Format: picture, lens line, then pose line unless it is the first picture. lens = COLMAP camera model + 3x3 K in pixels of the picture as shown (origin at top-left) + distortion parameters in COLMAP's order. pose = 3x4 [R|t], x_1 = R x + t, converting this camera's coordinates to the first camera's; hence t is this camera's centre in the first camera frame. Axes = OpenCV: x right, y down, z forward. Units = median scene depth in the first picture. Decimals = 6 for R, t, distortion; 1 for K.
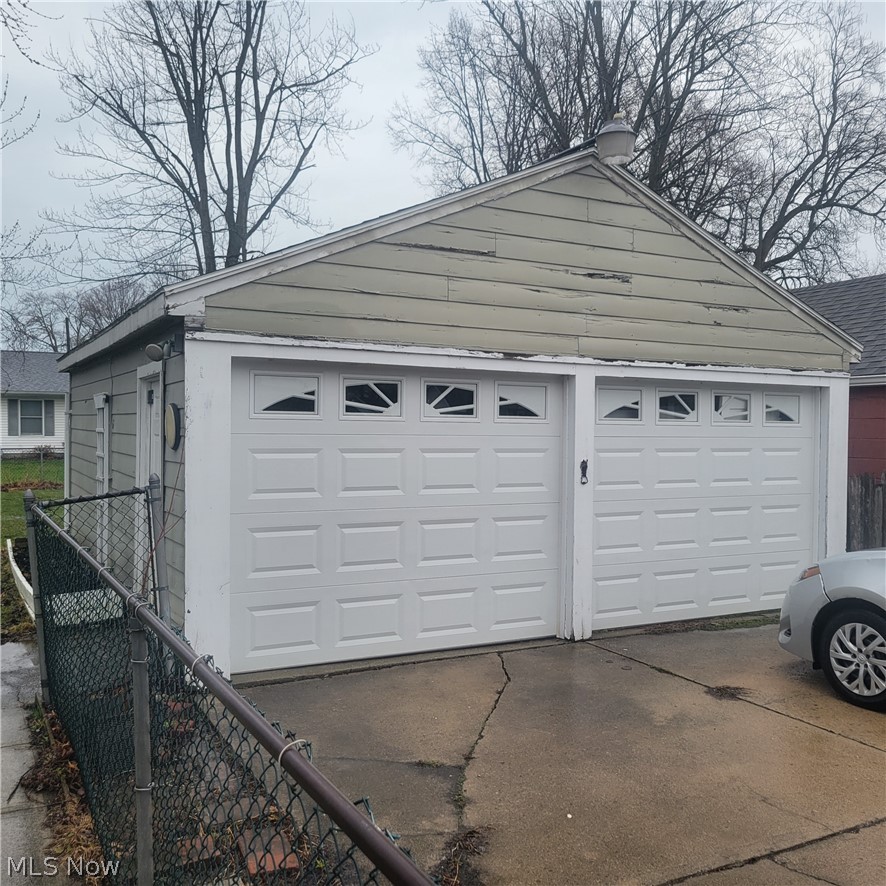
lens RADIAL K [[889.3, 0, 443.0], [0, 889.3, 443.0], [0, 0, 1]] dist [-0.000813, 0.000350]
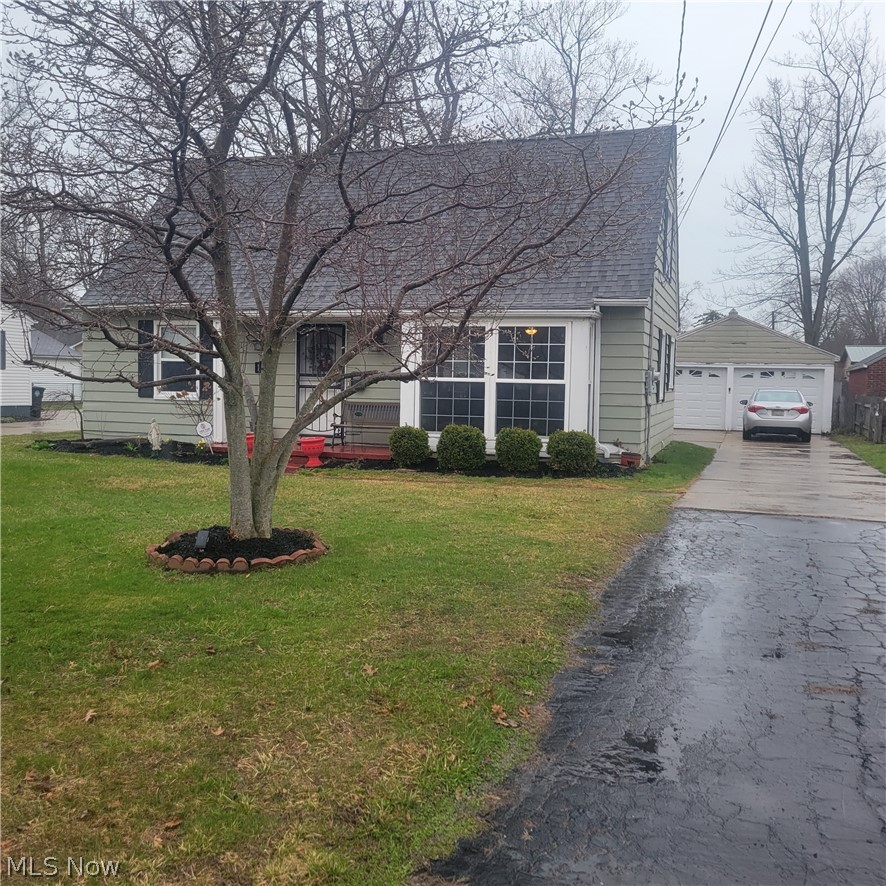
lens RADIAL K [[925.4, 0, 443.0], [0, 925.4, 443.0], [0, 0, 1]] dist [0.001483, 0.016350]
pose [[0.668750, 0.054553, -0.741483, 2.187038], [-0.027549, 0.998438, 0.048612, 0.091969], [0.742977, -0.012082, 0.669208, -2.563315]]
